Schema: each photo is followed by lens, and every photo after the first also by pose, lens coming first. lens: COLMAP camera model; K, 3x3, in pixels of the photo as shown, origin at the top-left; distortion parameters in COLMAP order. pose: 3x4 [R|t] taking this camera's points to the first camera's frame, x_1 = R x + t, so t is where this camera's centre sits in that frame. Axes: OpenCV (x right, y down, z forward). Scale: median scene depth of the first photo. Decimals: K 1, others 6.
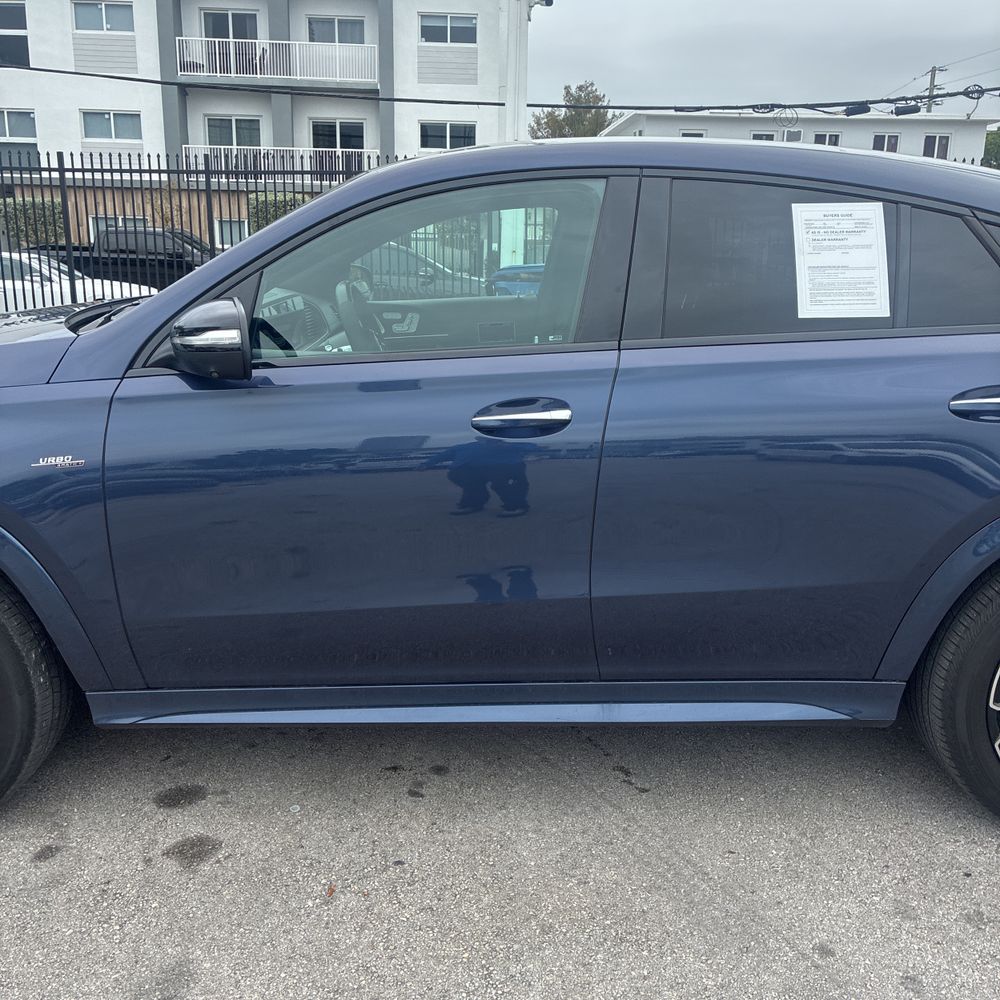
lens RADIAL K [[999.3, 0, 500.0], [0, 999.3, 500.0], [0, 0, 1]] dist [0.013997, 0.016426]
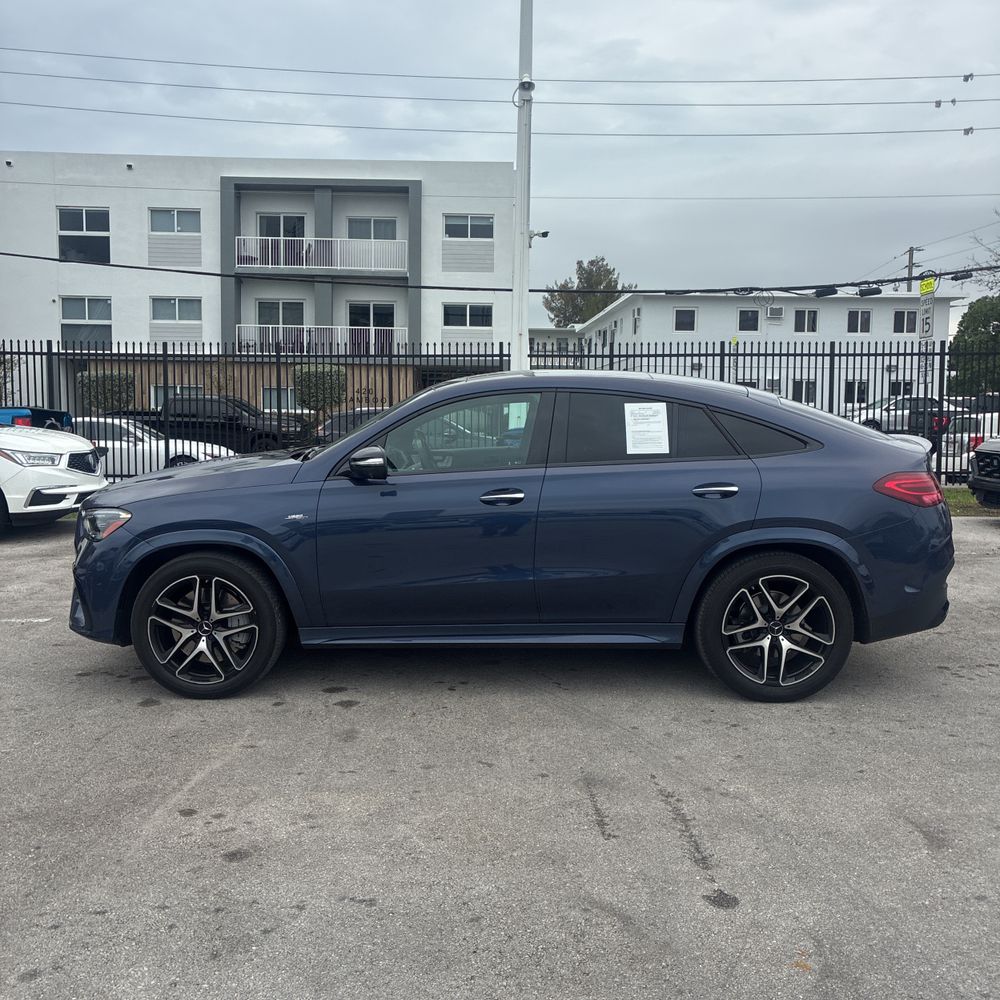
lens RADIAL K [[991.7, 0, 493.3], [0, 991.7, 498.9], [0, 0, 1]] dist [0.039697, -0.032858]
pose [[0.999695, -0.002713, -0.024528, 0.004285], [-0.001130, 0.987862, -0.155330, 0.020167], [0.024652, 0.155311, 0.987558, -0.090515]]
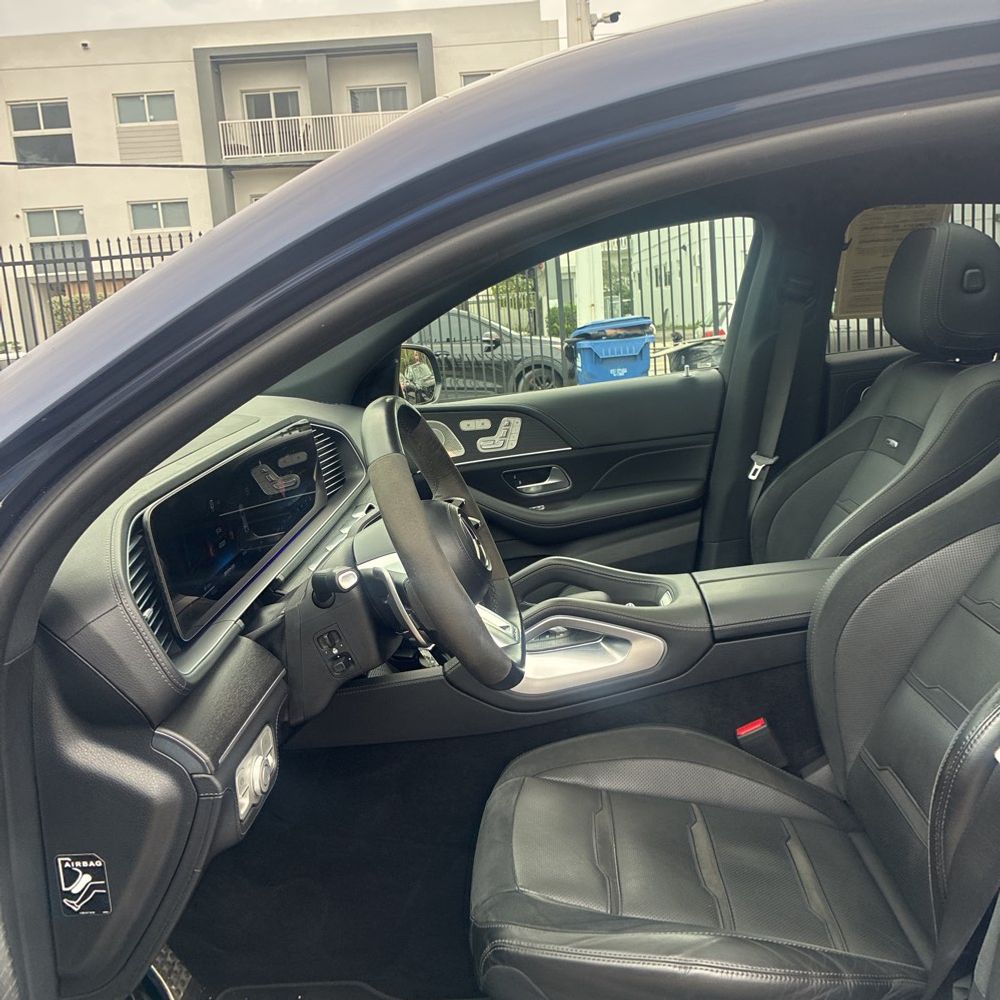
lens RADIAL K [[1005.9, 0, 497.4], [0, 1005.9, 497.6], [0, 0, 1]] dist [0.034026, -0.008695]
pose [[0.995068, -0.070779, -0.069498, -0.007224], [0.066520, 0.995870, -0.061797, -0.013212], [0.073585, 0.056869, 0.995666, 0.052333]]
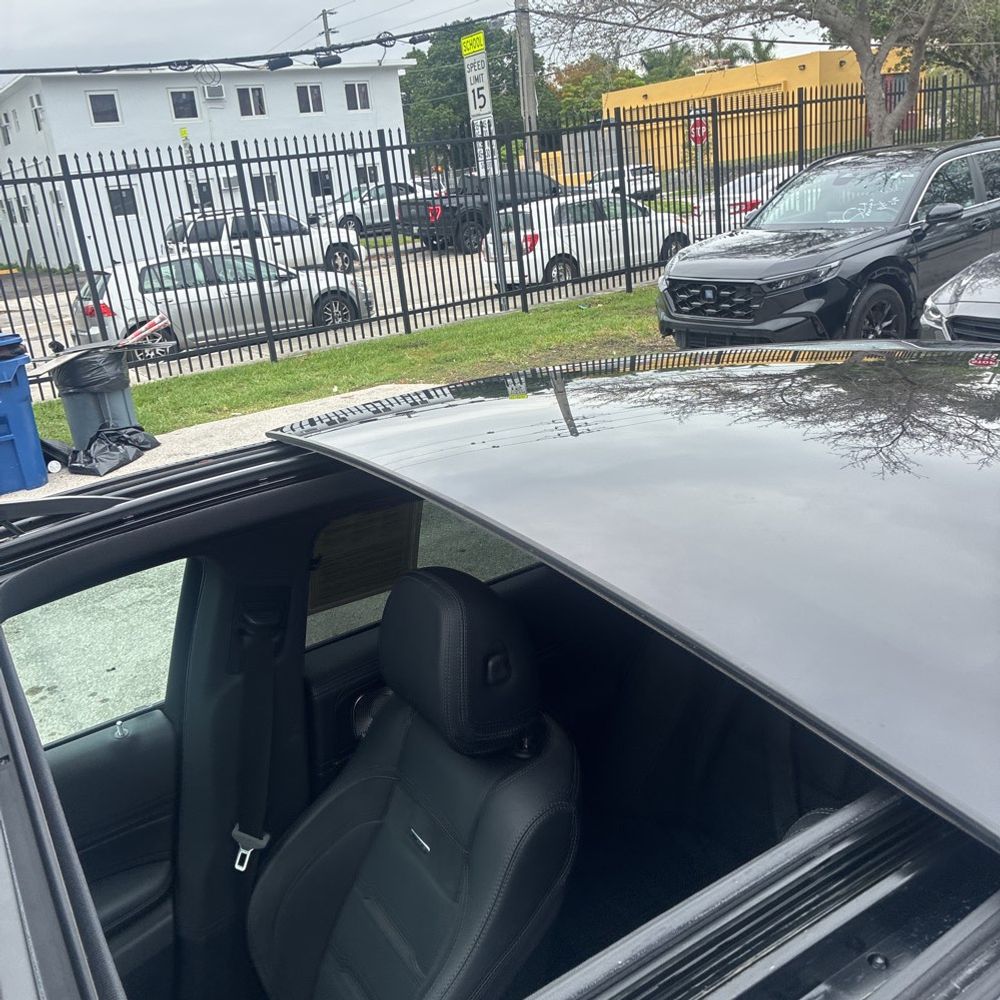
lens RADIAL K [[1003.3, 0, 487.7], [0, 1003.3, 484.8], [0, 0, 1]] dist [0.049170, 0.004066]
pose [[0.859492, -0.242558, 0.449932, -0.001824], [0.228819, 0.969693, 0.085655, -0.039271], [-0.457073, 0.029333, 0.888946, 0.071656]]
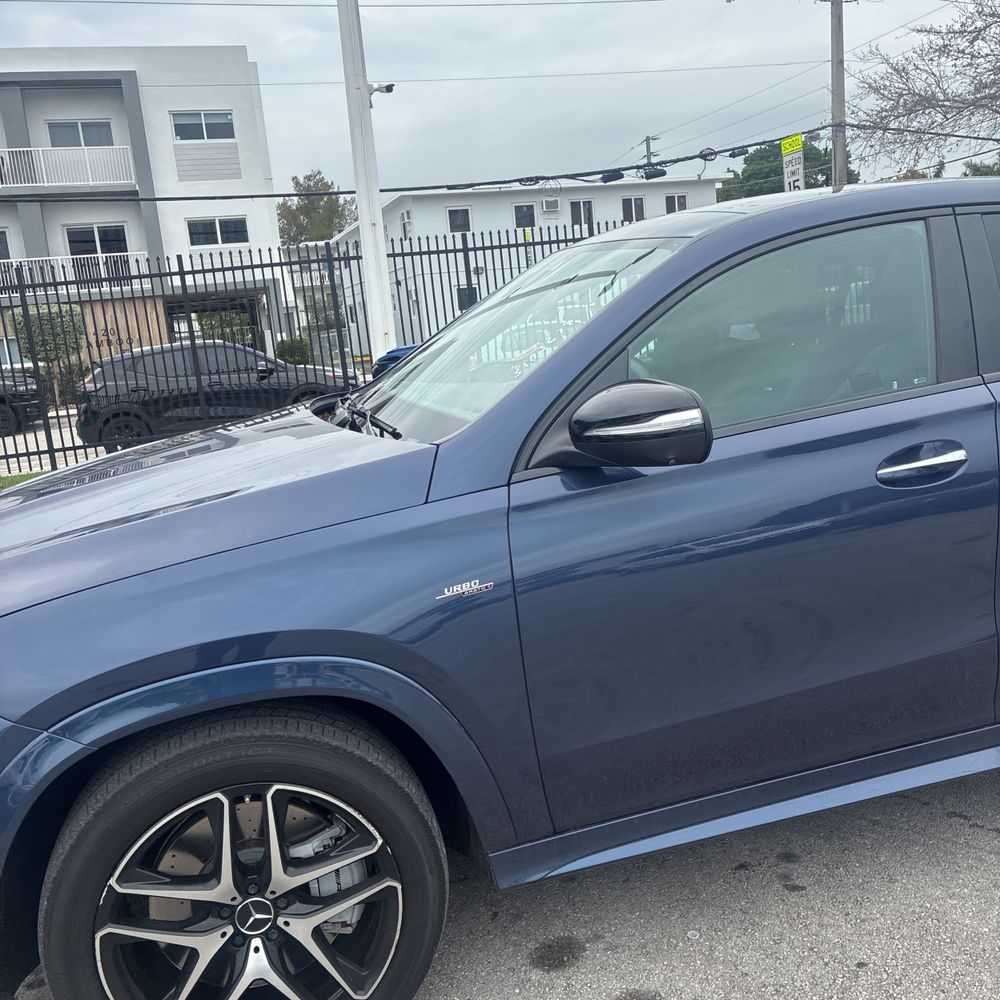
lens RADIAL K [[1001.7, 0, 515.5], [0, 1001.7, 498.8], [0, 0, 1]] dist [0.013752, 0.009228]
pose [[0.961324, -0.145663, 0.233747, -0.044398], [0.163046, 0.984985, -0.056747, -0.004418], [-0.221971, 0.092664, 0.970640, 0.011019]]
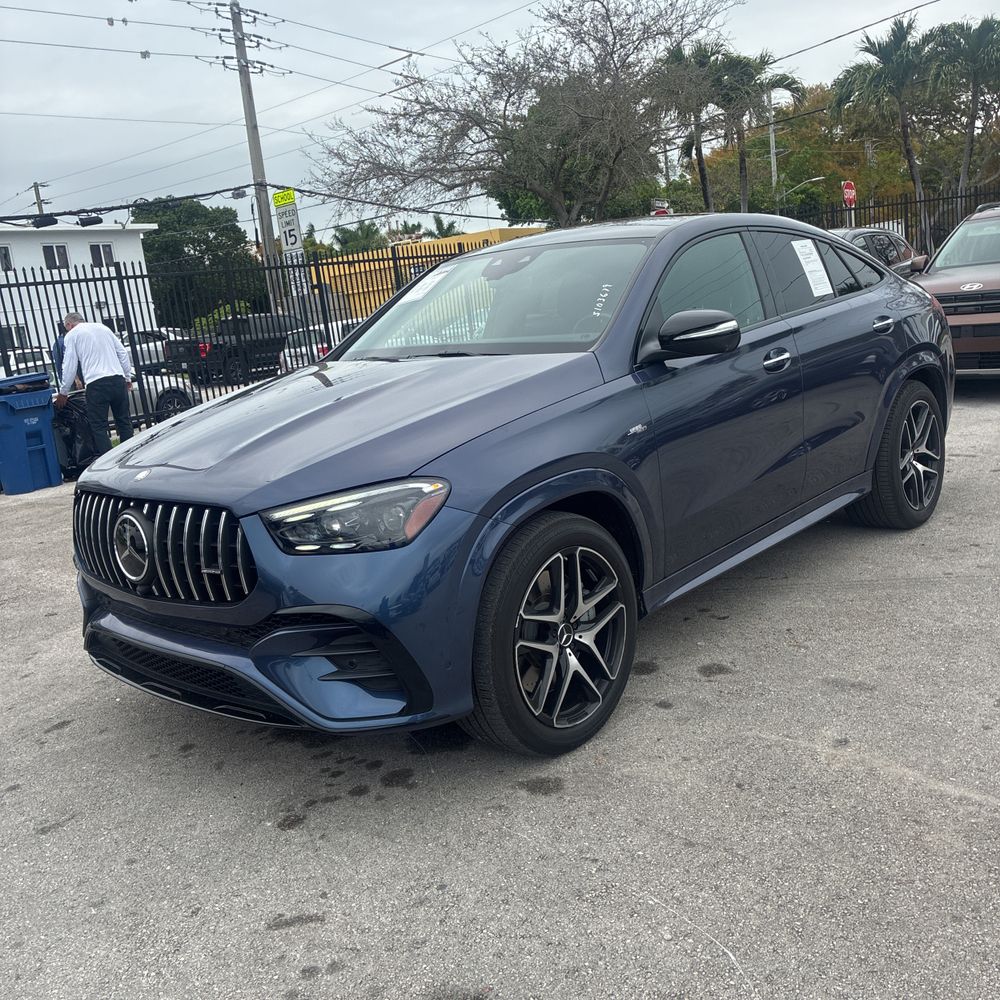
lens RADIAL K [[1002.0, 0, 490.0], [0, 1002.0, 499.2], [0, 0, 1]] dist [0.010213, 0.033013]
pose [[0.674002, -0.225758, 0.703388, -0.125666], [0.296647, 0.954730, 0.022174, -0.002697], [-0.676551, 0.193713, 0.710460, 0.007787]]
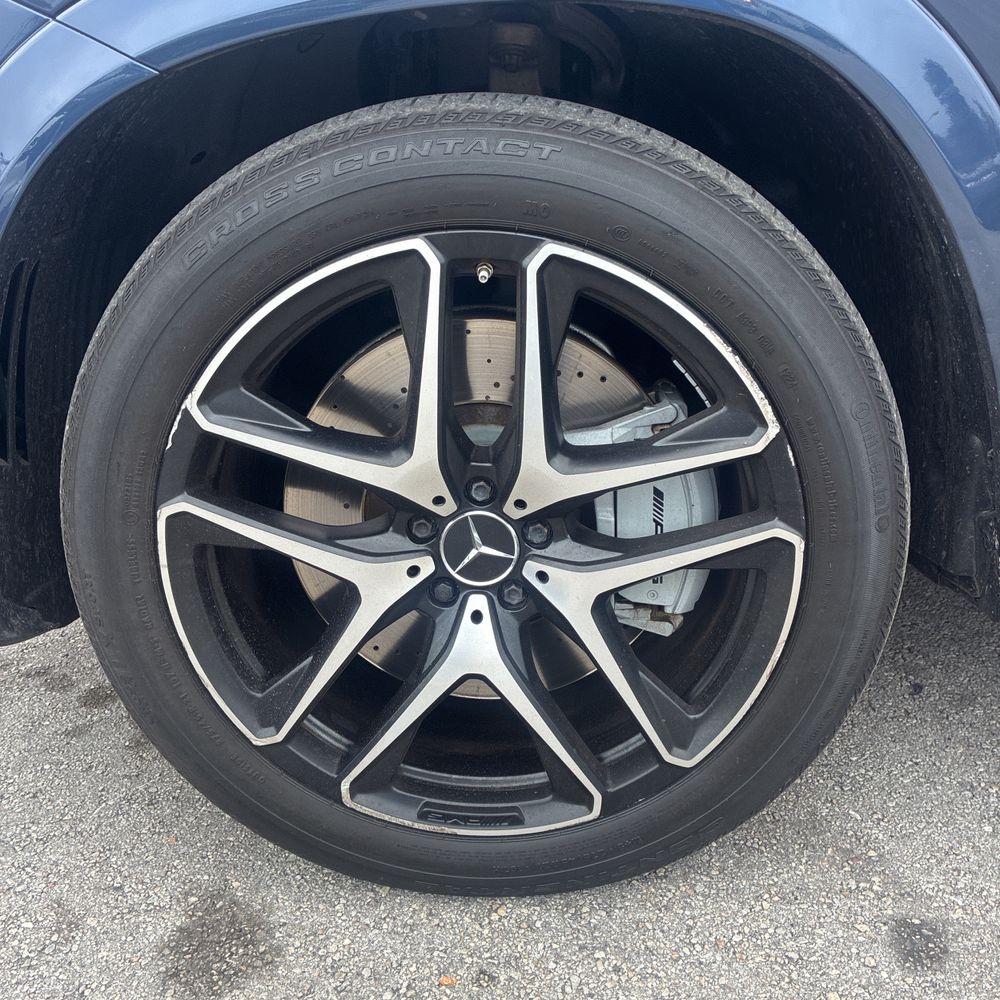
lens RADIAL K [[1005.9, 0, 497.4], [0, 1005.9, 497.6], [0, 0, 1]] dist [0.034026, -0.008695]
pose [[0.995983, -0.038233, -0.080964, -0.046244], [0.044898, 0.995607, 0.082160, 0.011600], [0.077467, -0.085466, 0.993325, 0.049954]]
